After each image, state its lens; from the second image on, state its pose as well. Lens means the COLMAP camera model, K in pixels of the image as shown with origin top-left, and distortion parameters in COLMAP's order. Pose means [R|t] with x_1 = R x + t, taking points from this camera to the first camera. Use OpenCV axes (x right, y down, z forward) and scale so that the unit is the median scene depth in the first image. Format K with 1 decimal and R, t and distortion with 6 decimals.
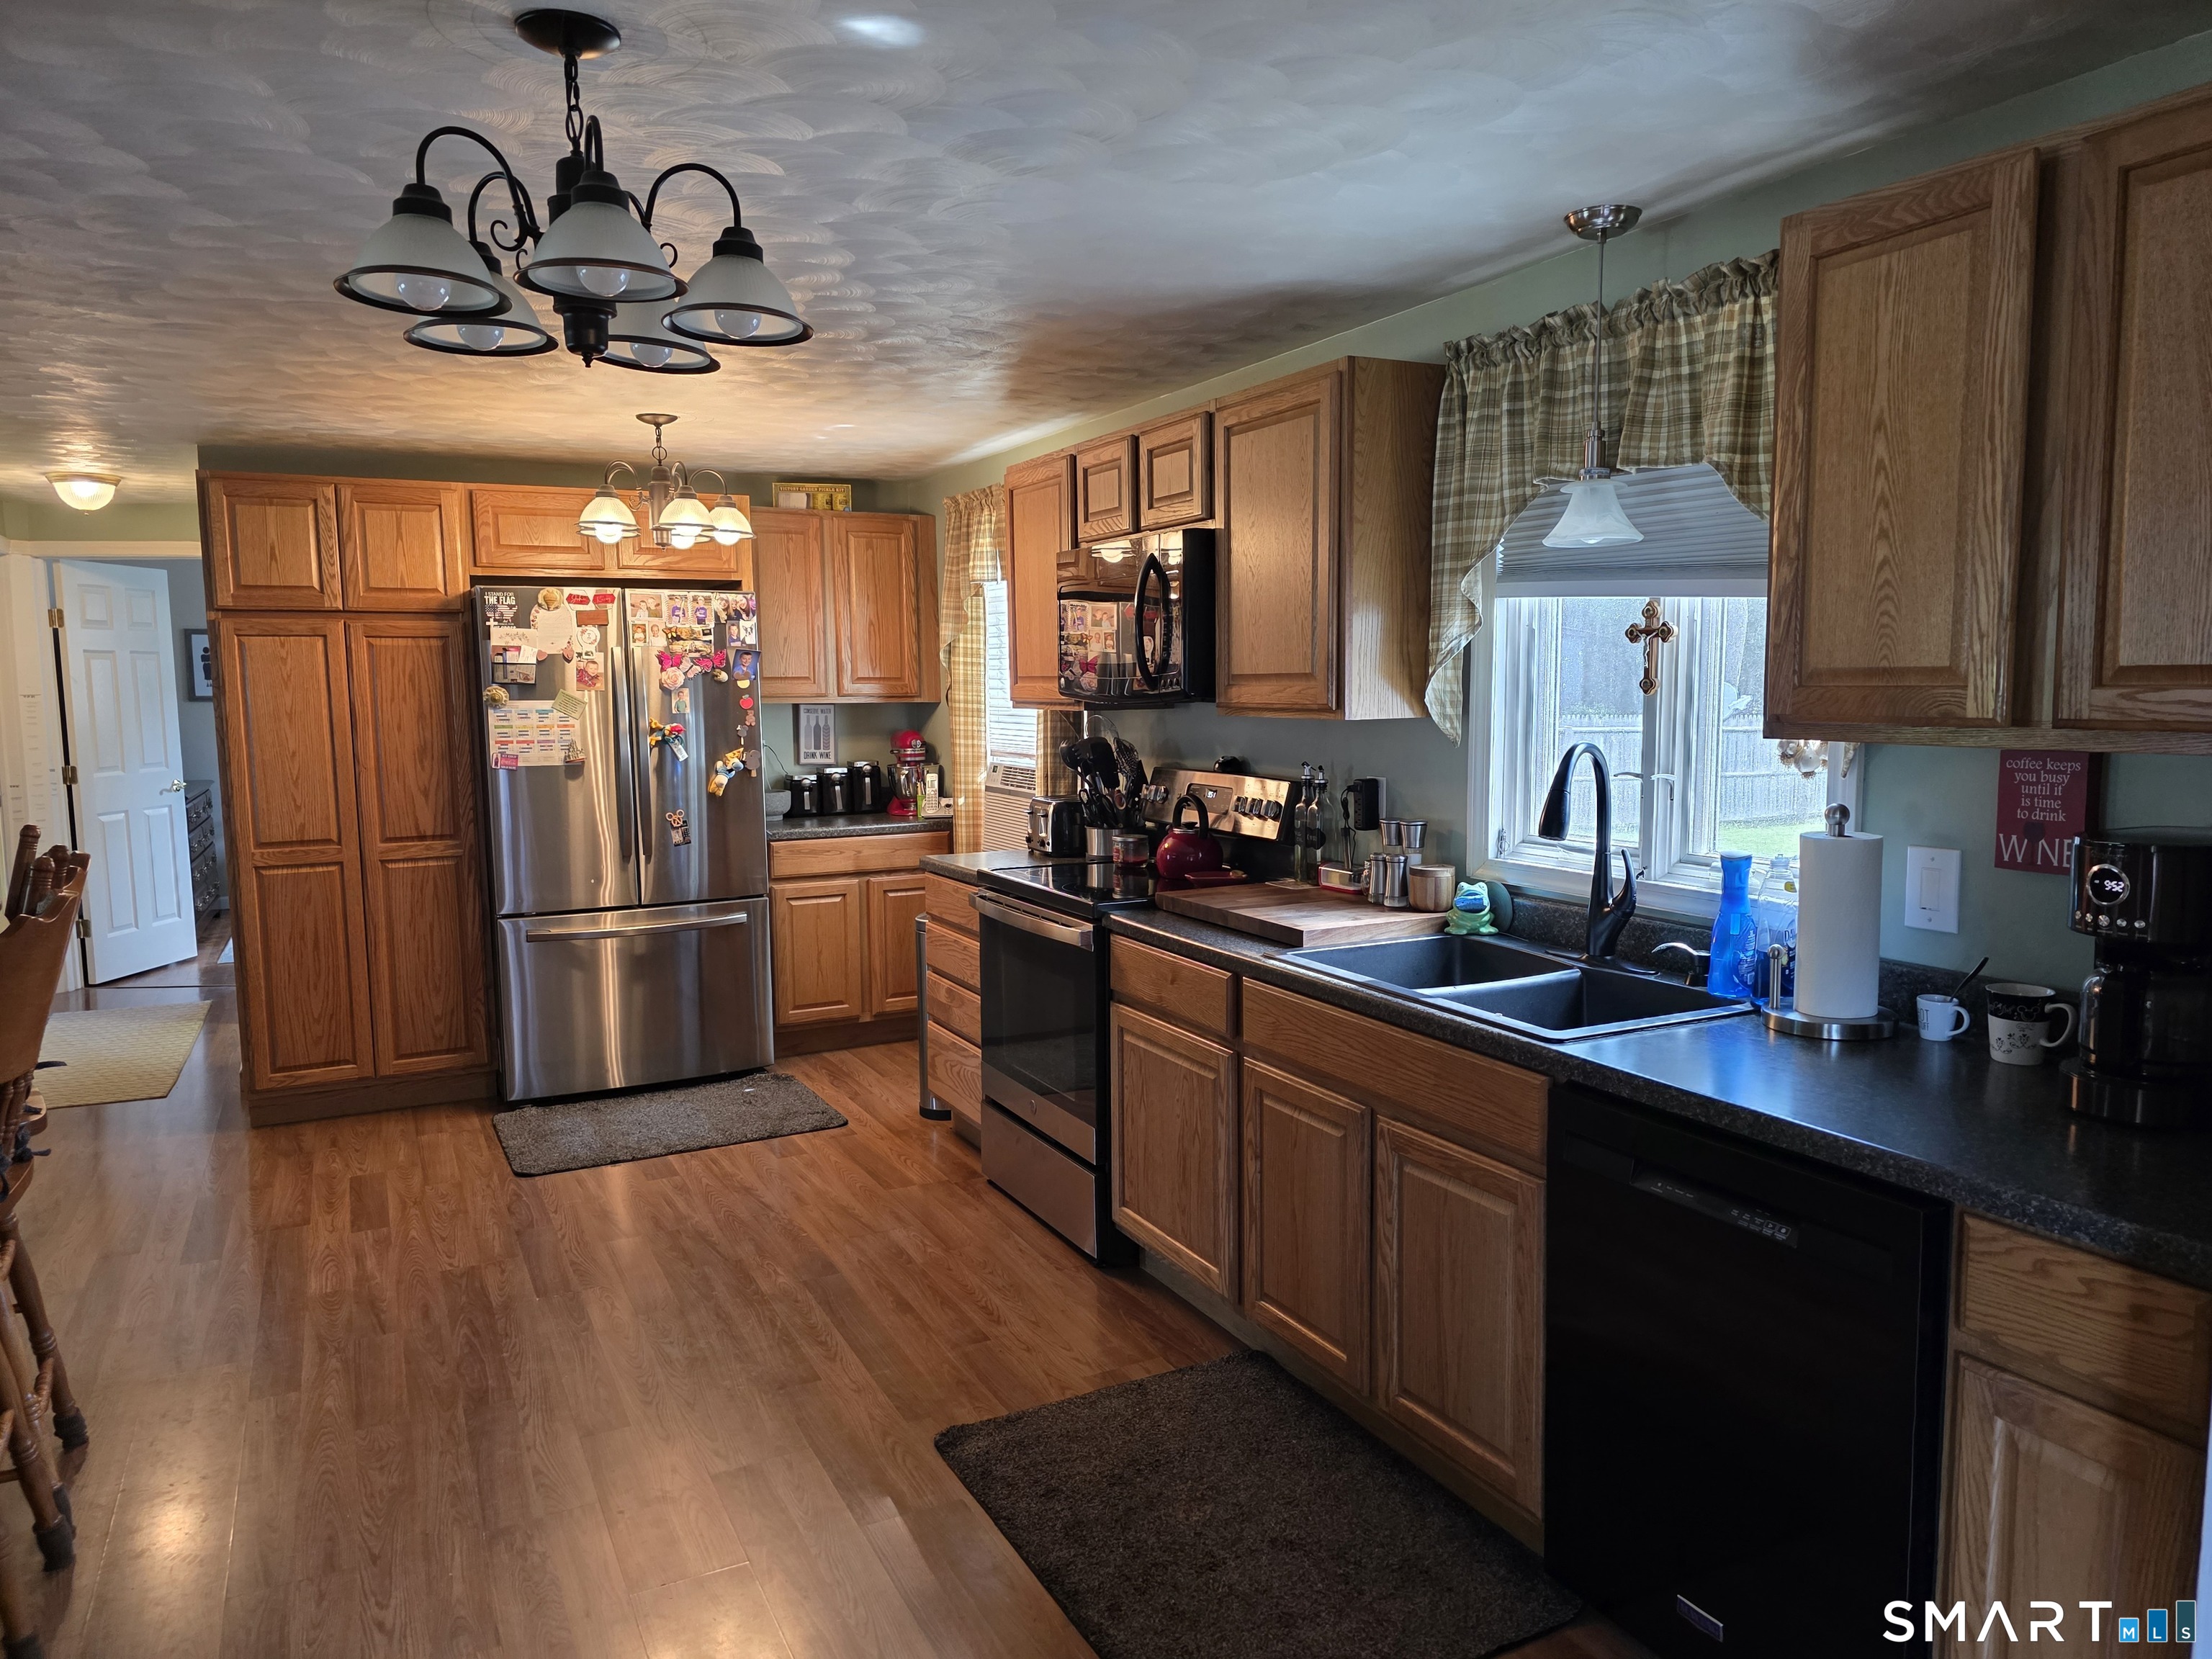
lens RADIAL K [[1484.9, 0, 1135.2], [0, 1484.9, 847.9], [0, 0, 1]] dist [0.062107, -0.059440]
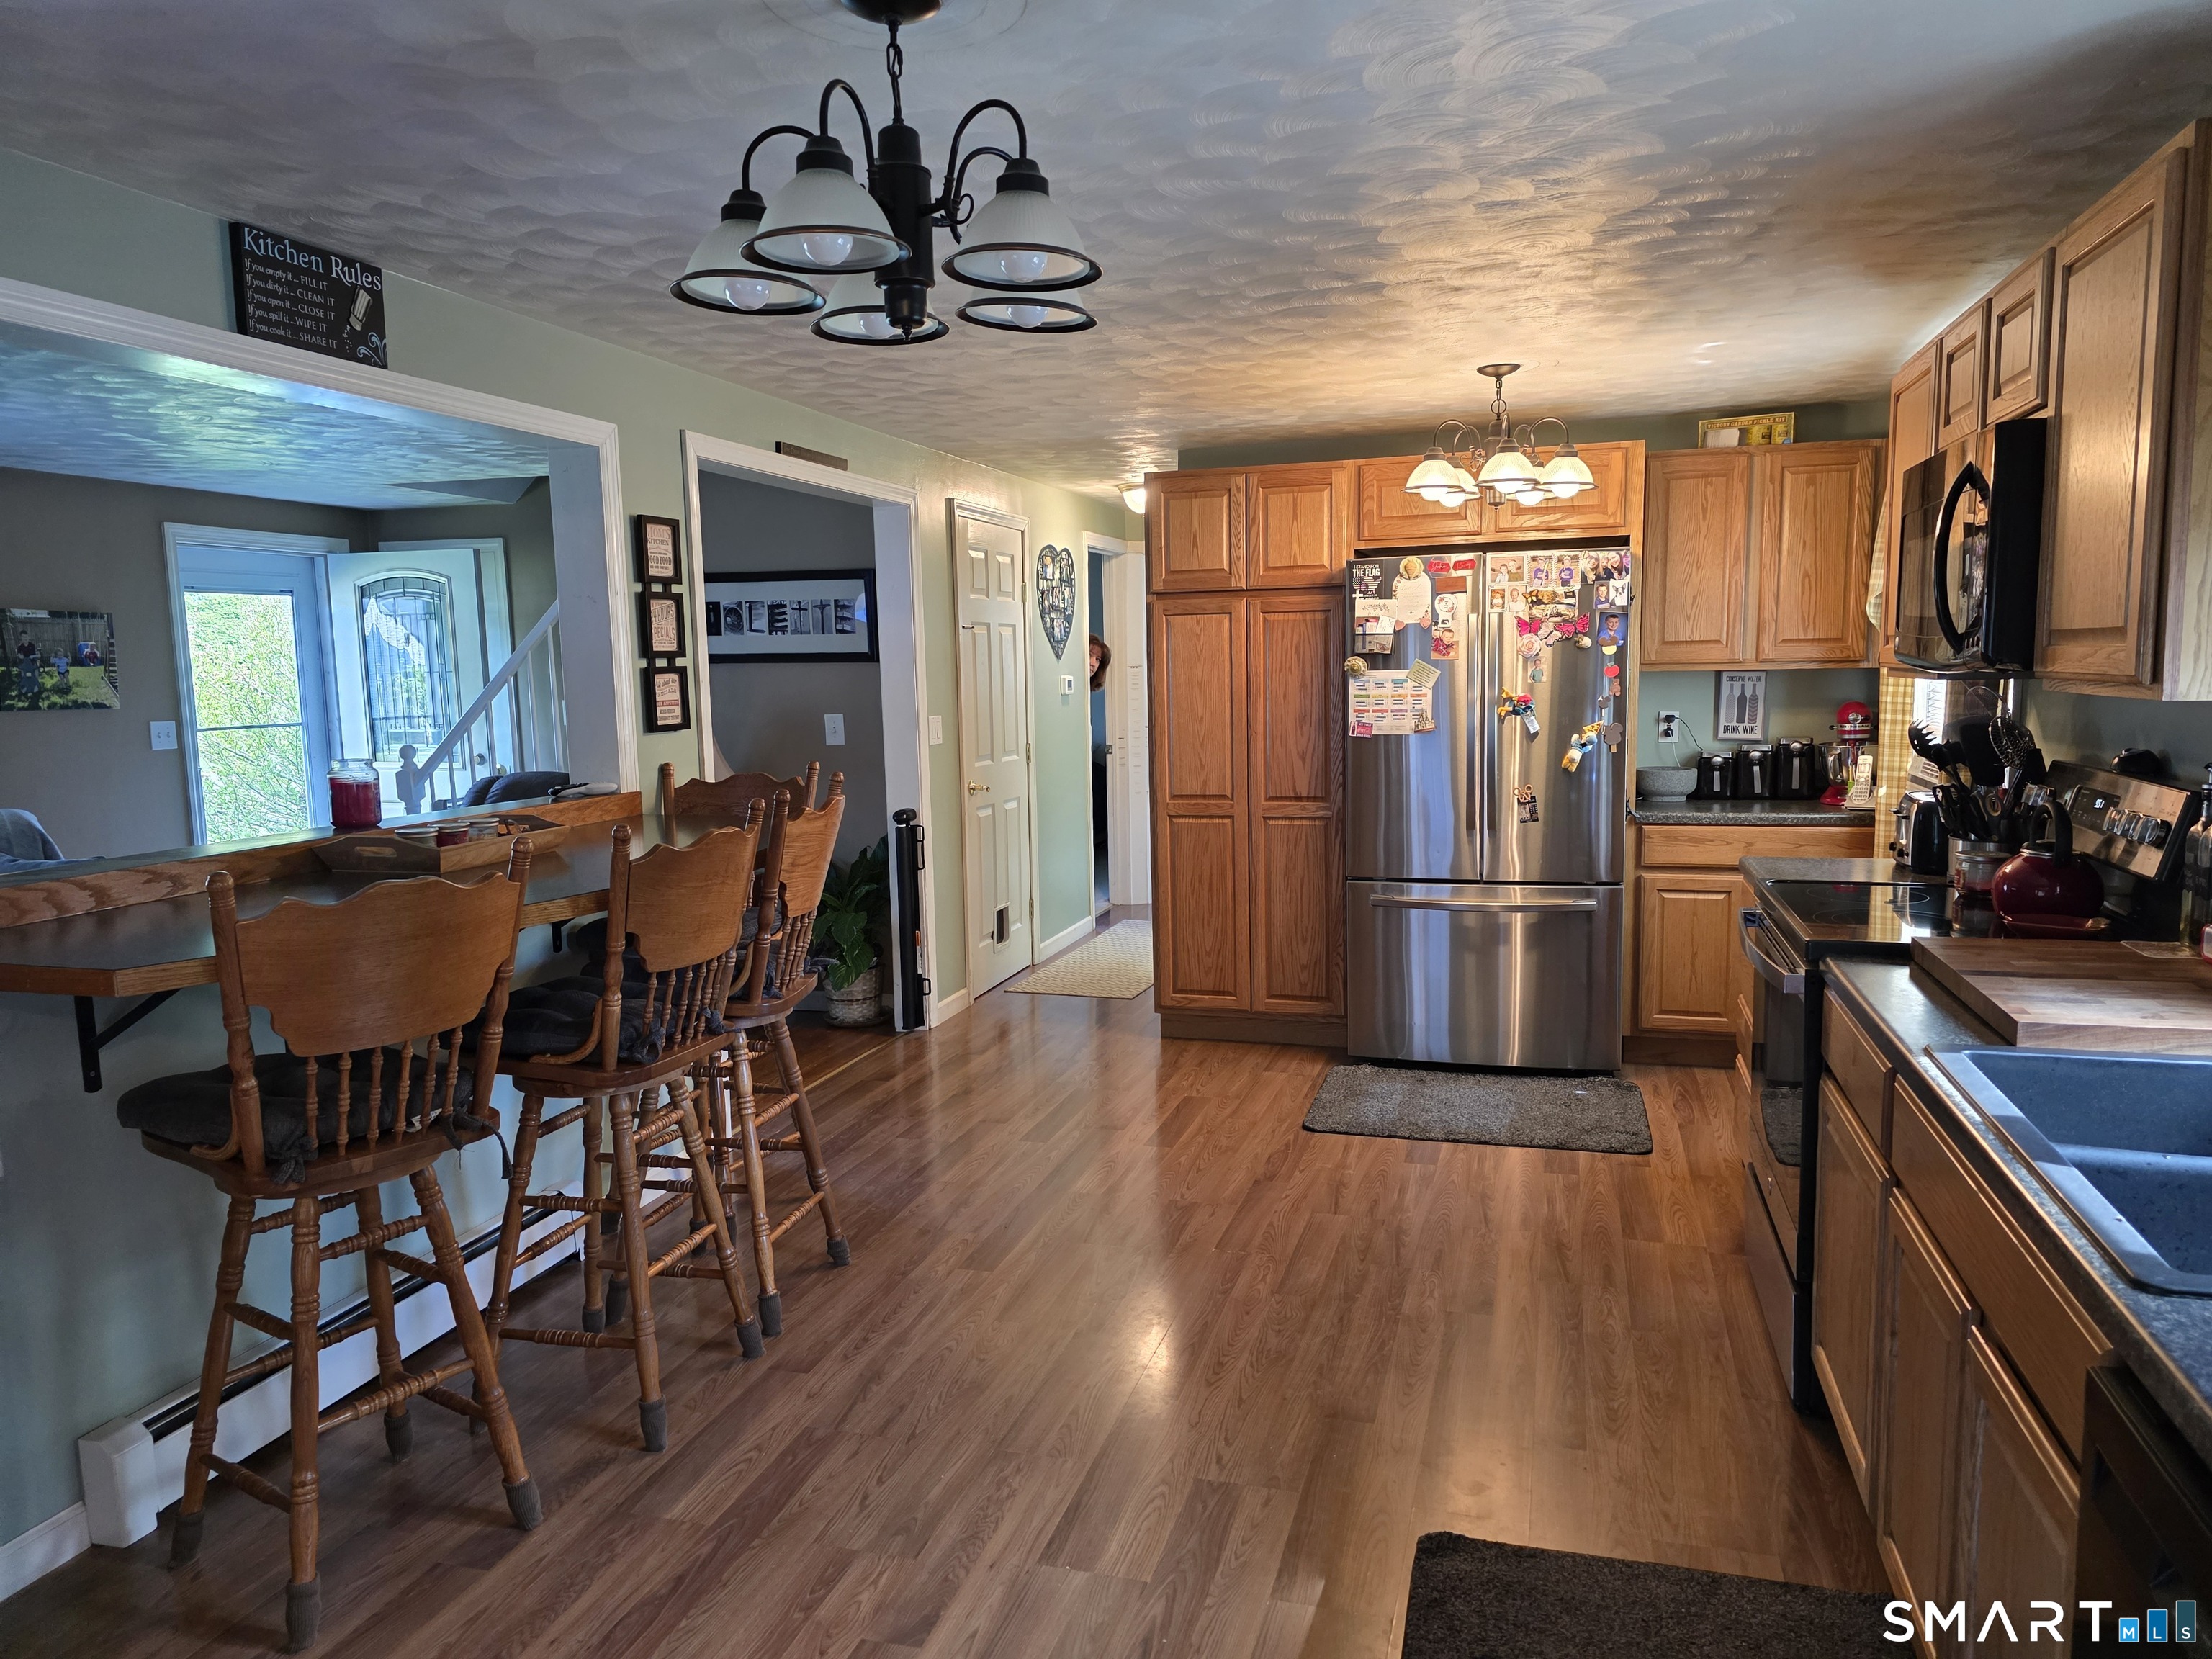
lens RADIAL K [[1484.9, 0, 1125.8], [0, 1484.9, 849.9], [0, 0, 1]] dist [0.062107, -0.059440]
pose [[0.722074, 0.083343, -0.686777, 0.196917], [-0.066142, 0.996486, 0.051386, -0.019475], [0.688647, 0.008320, 0.725049, 0.168677]]
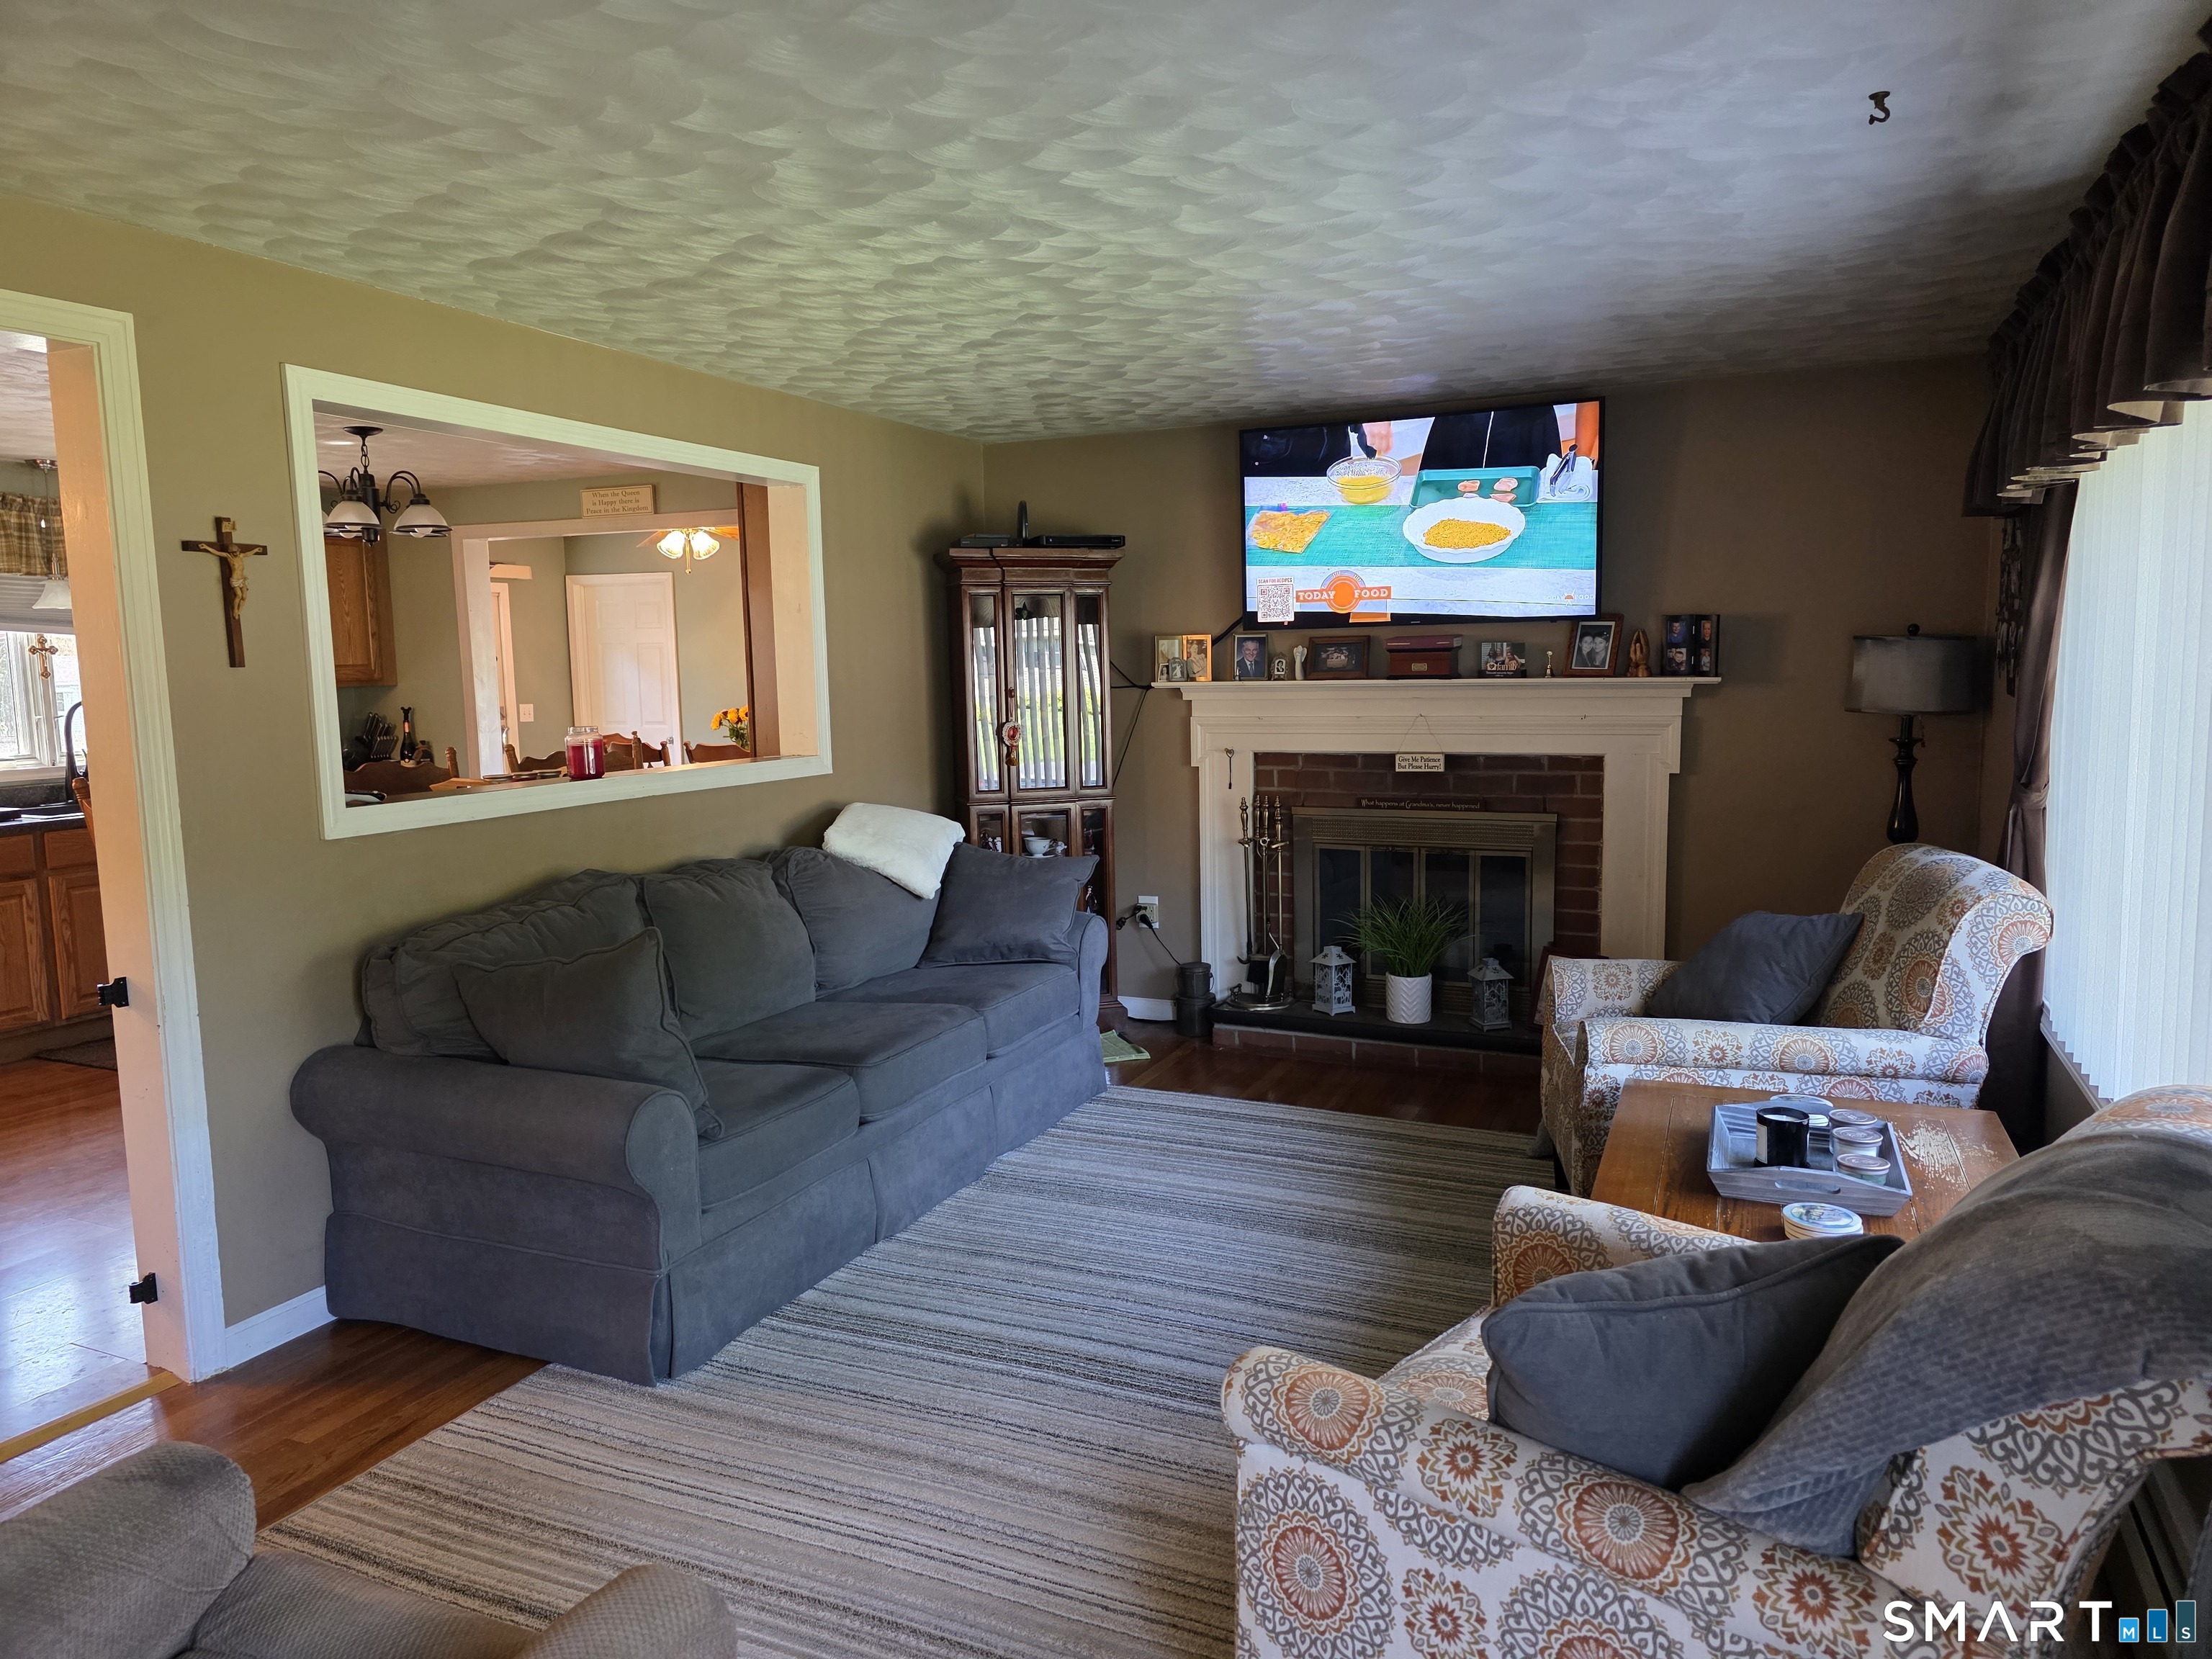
lens RADIAL K [[1484.9, 0, 1092.7], [0, 1484.9, 834.2], [0, 0, 1]] dist [0.062107, -0.059440]
pose [[-0.610192, -0.072088, 0.788967, -1.506777], [0.114389, 0.977400, 0.177774, -0.064957], [-0.783952, 0.198725, -0.588156, 0.754876]]
